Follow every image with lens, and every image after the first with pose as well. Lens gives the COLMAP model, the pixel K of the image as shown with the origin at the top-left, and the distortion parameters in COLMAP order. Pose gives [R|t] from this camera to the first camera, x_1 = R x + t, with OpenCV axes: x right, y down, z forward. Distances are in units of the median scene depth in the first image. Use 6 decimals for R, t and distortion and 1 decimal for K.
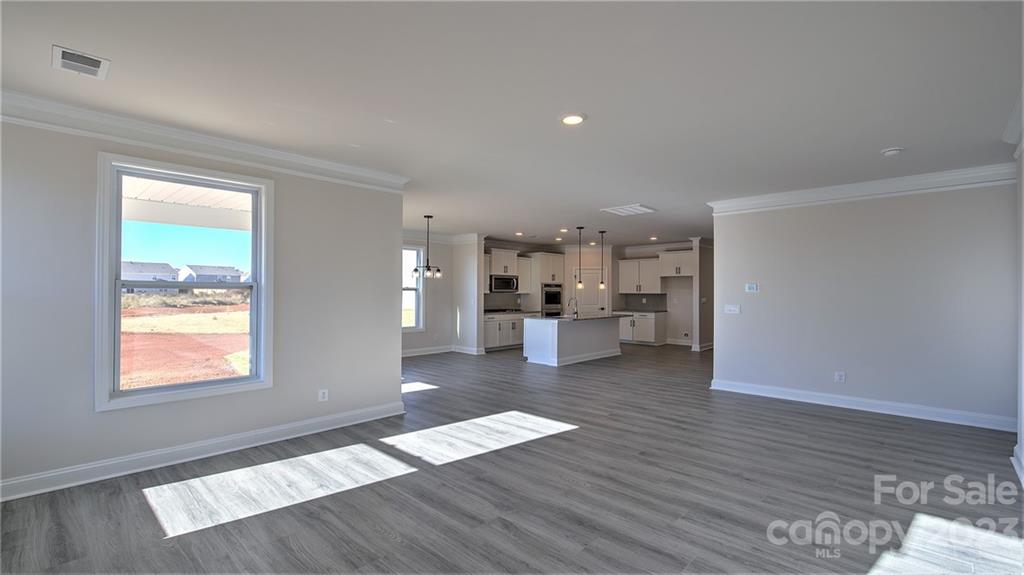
lens RADIAL K [[454.1, 0, 516.8], [0, 454.1, 290.5], [0, 0, 1]] dist [0.000530, -0.000786]
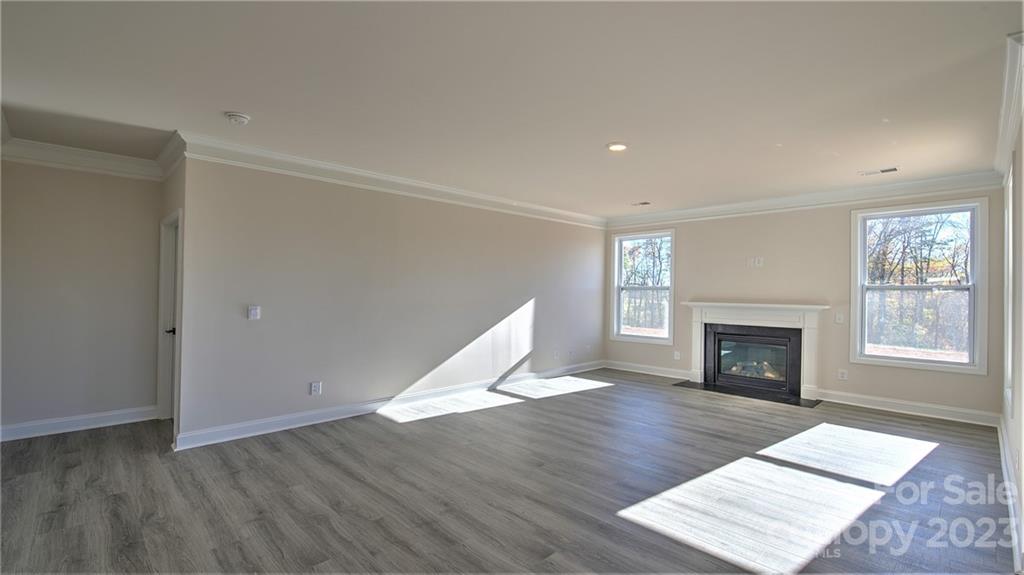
lens RADIAL K [[454.1, 0, 516.8], [0, 454.1, 290.5], [0, 0, 1]] dist [0.000530, -0.000786]
pose [[-0.999209, -0.011828, 0.037978, 0.224235], [-0.011882, 0.999929, -0.001175, 0.004814], [-0.037961, -0.001625, -0.999278, 1.473434]]
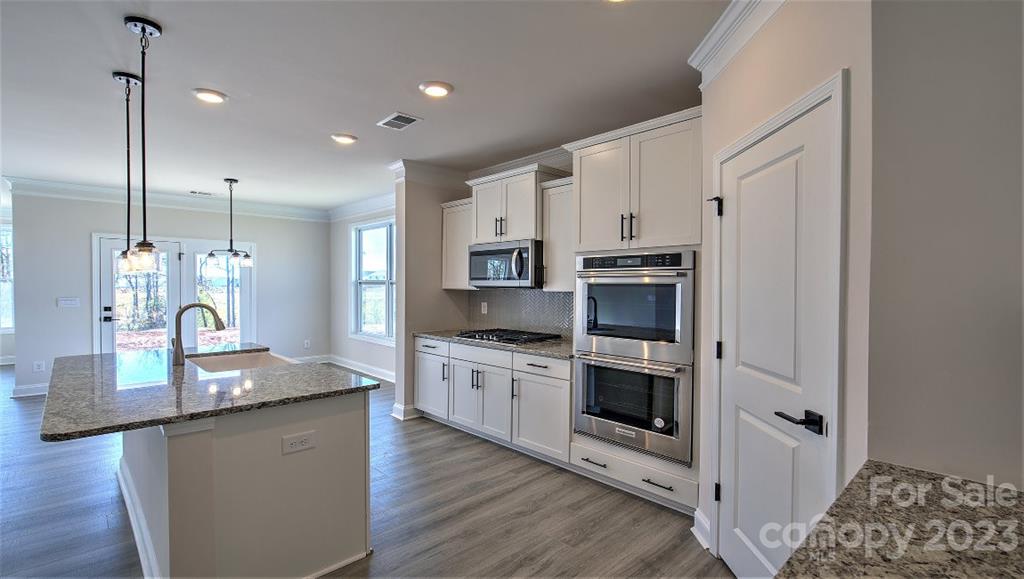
lens RADIAL K [[466.5, 0, 515.2], [0, 466.5, 294.0], [0, 0, 1]] dist [-0.004249, -0.000623]
pose [[-0.054148, 0.013086, -0.998447, 0.787989], [-0.001719, 0.999911, 0.013198, 0.008823], [0.998531, 0.002431, -0.054121, 2.275318]]
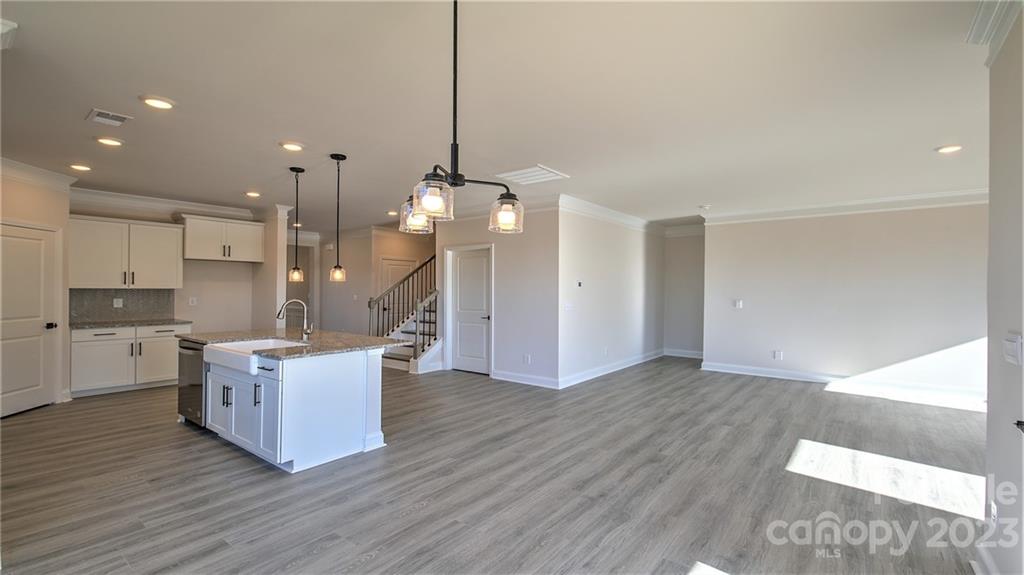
lens RADIAL K [[454.1, 0, 516.8], [0, 454.1, 290.5], [0, 0, 1]] dist [0.000530, -0.000786]
pose [[-0.096020, -0.007946, 0.995348, -0.651366], [-0.008929, 0.999935, 0.007121, 0.002824], [-0.995339, -0.008203, -0.096084, 1.512484]]
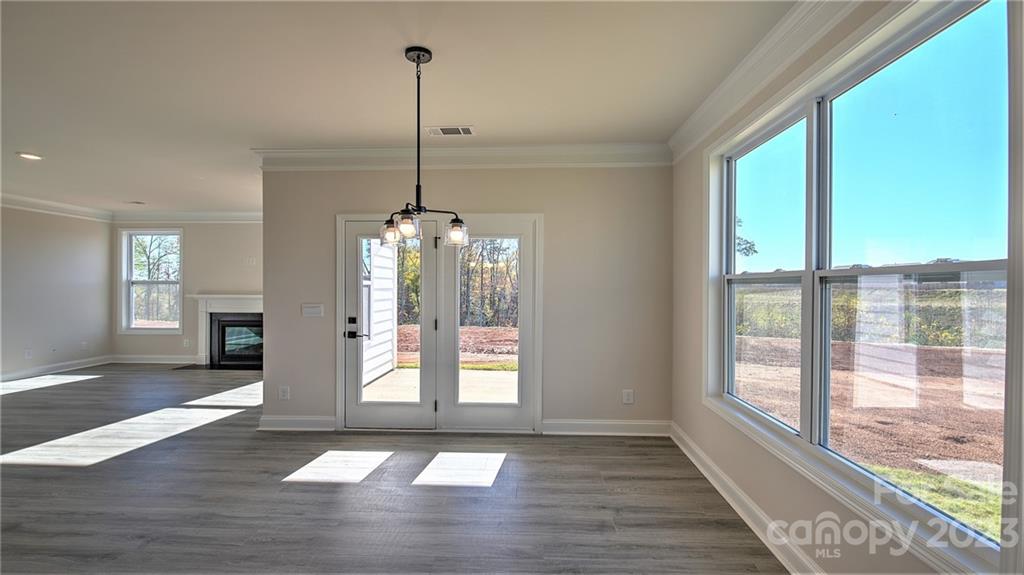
lens RADIAL K [[454.1, 0, 516.8], [0, 454.1, 290.5], [0, 0, 1]] dist [0.000530, -0.000786]
pose [[-0.754484, -0.001236, -0.656317, -0.055601], [-0.005500, 0.999975, 0.004440, 0.004669], [0.656295, 0.006960, -0.754472, 1.975740]]
